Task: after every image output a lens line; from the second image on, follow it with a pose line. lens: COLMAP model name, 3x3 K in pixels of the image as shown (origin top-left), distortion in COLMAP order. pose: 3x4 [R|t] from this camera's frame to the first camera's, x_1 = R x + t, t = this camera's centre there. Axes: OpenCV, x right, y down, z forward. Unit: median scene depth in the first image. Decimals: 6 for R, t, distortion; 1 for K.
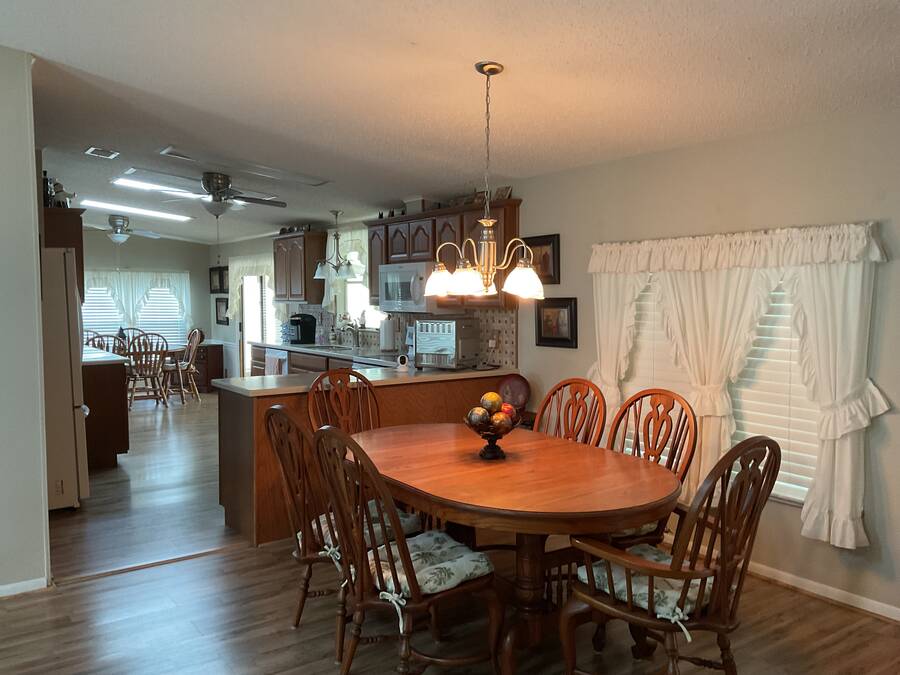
lens RADIAL K [[744.0, 0, 450.0], [0, 744.0, 337.5], [0, 0, 1]] dist [0.111594, -0.217694]
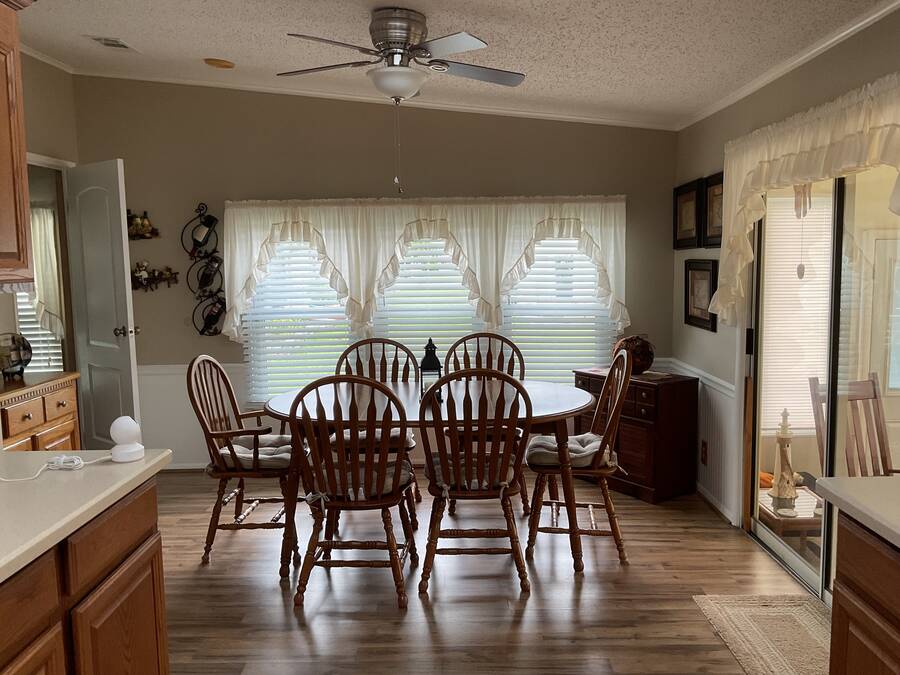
lens RADIAL K [[744.0, 0, 450.0], [0, 744.0, 337.5], [0, 0, 1]] dist [0.111594, -0.217694]
pose [[0.814356, 0.048800, -0.578311, -0.387303], [-0.021157, 0.998292, 0.054448, -0.065875], [0.579980, -0.032105, 0.813998, 1.285408]]
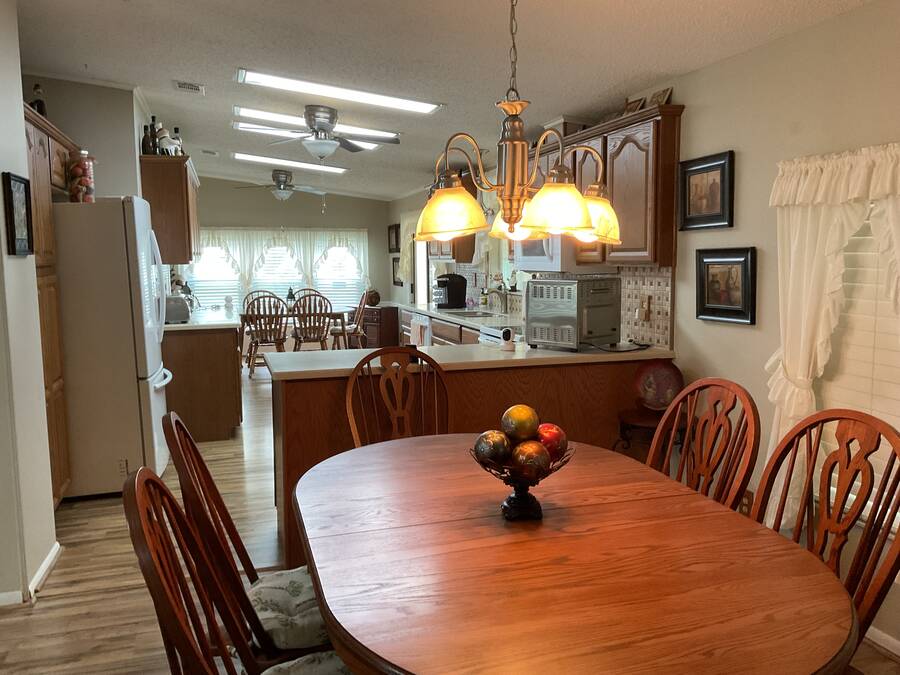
lens RADIAL K [[744.0, 0, 450.0], [0, 744.0, 337.5], [0, 0, 1]] dist [0.111594, -0.217694]
pose [[0.949656, 0.027314, -0.312102, 0.115066], [-0.011187, 0.998513, 0.053347, -0.006123], [0.313095, -0.047170, 0.948550, 0.267821]]
